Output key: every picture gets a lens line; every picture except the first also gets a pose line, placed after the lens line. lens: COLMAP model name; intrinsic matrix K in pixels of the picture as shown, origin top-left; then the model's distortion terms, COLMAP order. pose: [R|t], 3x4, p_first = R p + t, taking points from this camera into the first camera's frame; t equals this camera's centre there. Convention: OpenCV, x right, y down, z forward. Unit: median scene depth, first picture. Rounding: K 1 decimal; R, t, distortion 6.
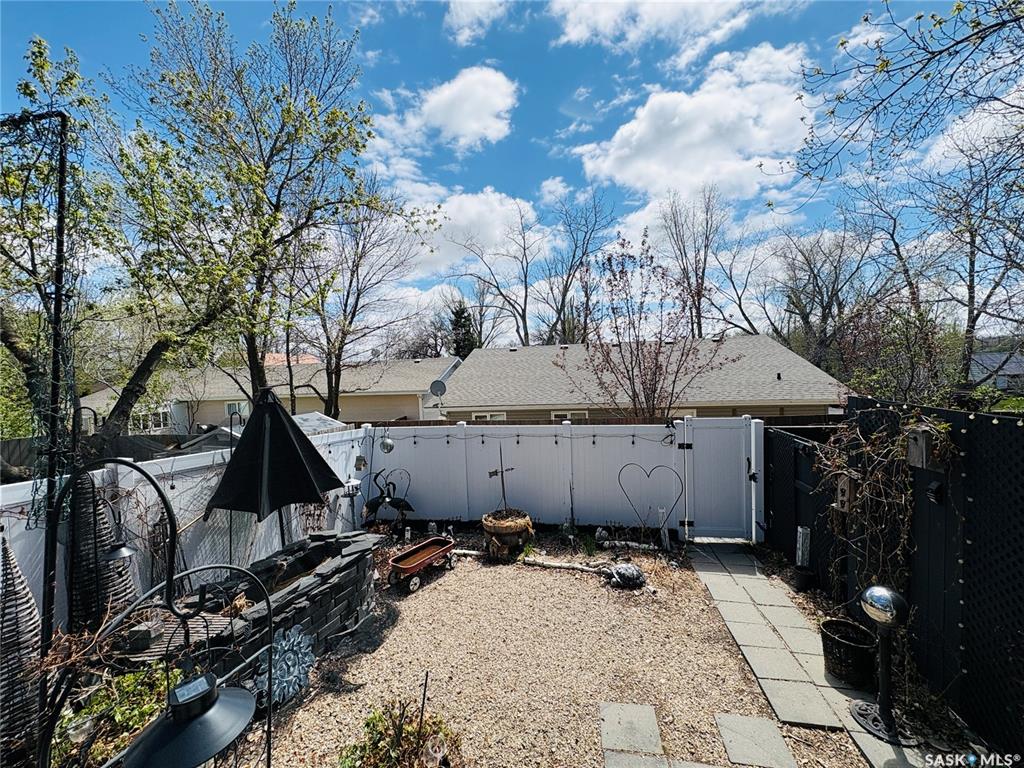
lens RADIAL K [[409.7, 0, 508.4], [0, 409.7, 387.3], [0, 0, 1]] dist [0.002169, 0.000083]
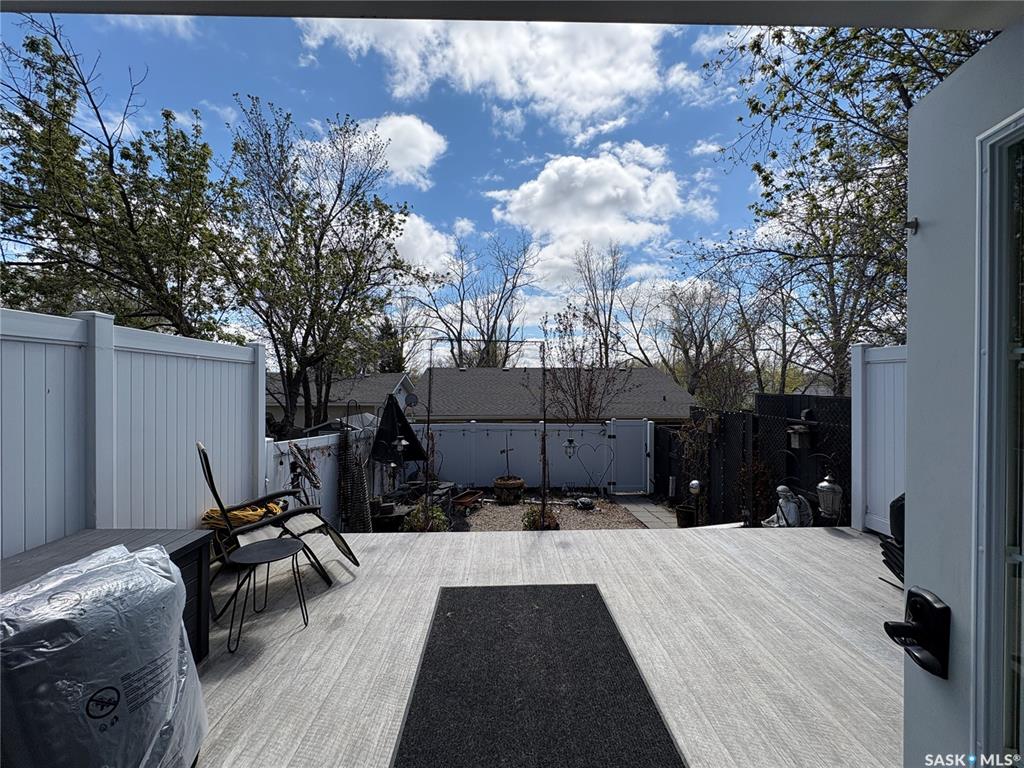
lens RADIAL K [[409.7, 0, 514.2], [0, 409.7, 384.4], [0, 0, 1]] dist [0.002169, 0.000083]
pose [[0.973912, 0.037968, 0.223725, -0.337339], [-0.026334, 0.998152, -0.054759, 0.032278], [-0.225391, 0.047438, 0.973113, -0.545716]]
